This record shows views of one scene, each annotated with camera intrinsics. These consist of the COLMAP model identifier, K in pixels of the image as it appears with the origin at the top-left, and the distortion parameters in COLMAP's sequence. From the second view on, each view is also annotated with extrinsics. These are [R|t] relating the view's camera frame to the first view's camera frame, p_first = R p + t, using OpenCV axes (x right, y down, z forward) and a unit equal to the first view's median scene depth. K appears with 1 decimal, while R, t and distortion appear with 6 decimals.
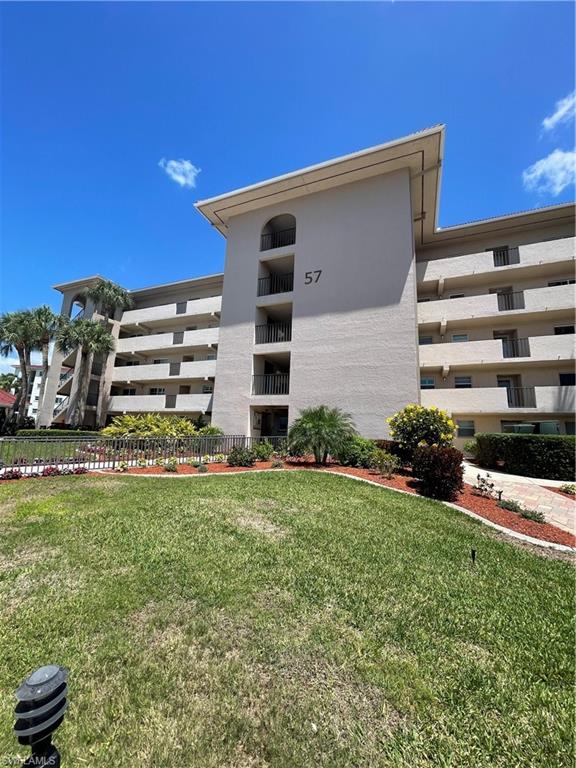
lens RADIAL K [[309.0, 0, 287.6], [0, 309.0, 382.3], [0, 0, 1]] dist [-0.000369, 0.000306]
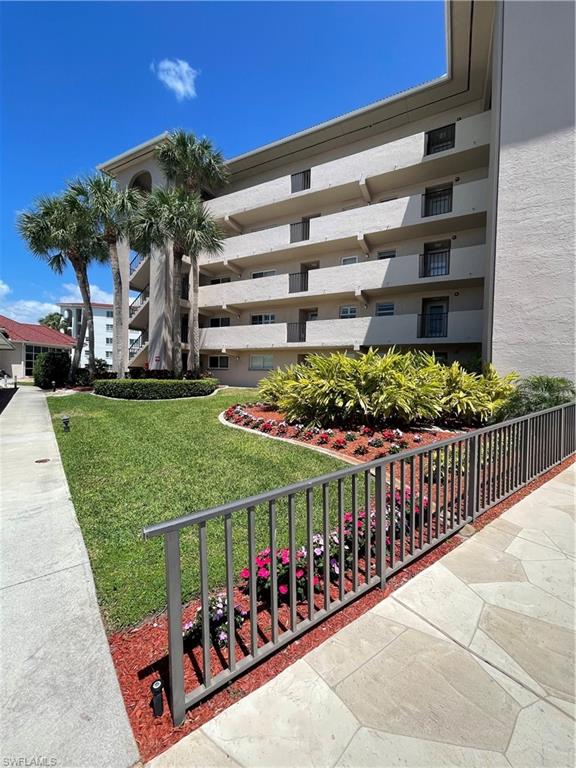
lens RADIAL K [[309.0, 0, 289.5], [0, 309.0, 381.2], [0, 0, 1]] dist [-0.000369, 0.000306]
pose [[0.995557, -0.018043, -0.092417, -0.317848], [0.036526, 0.978618, 0.202415, 0.028953], [0.086789, -0.204891, 0.974929, 0.309124]]
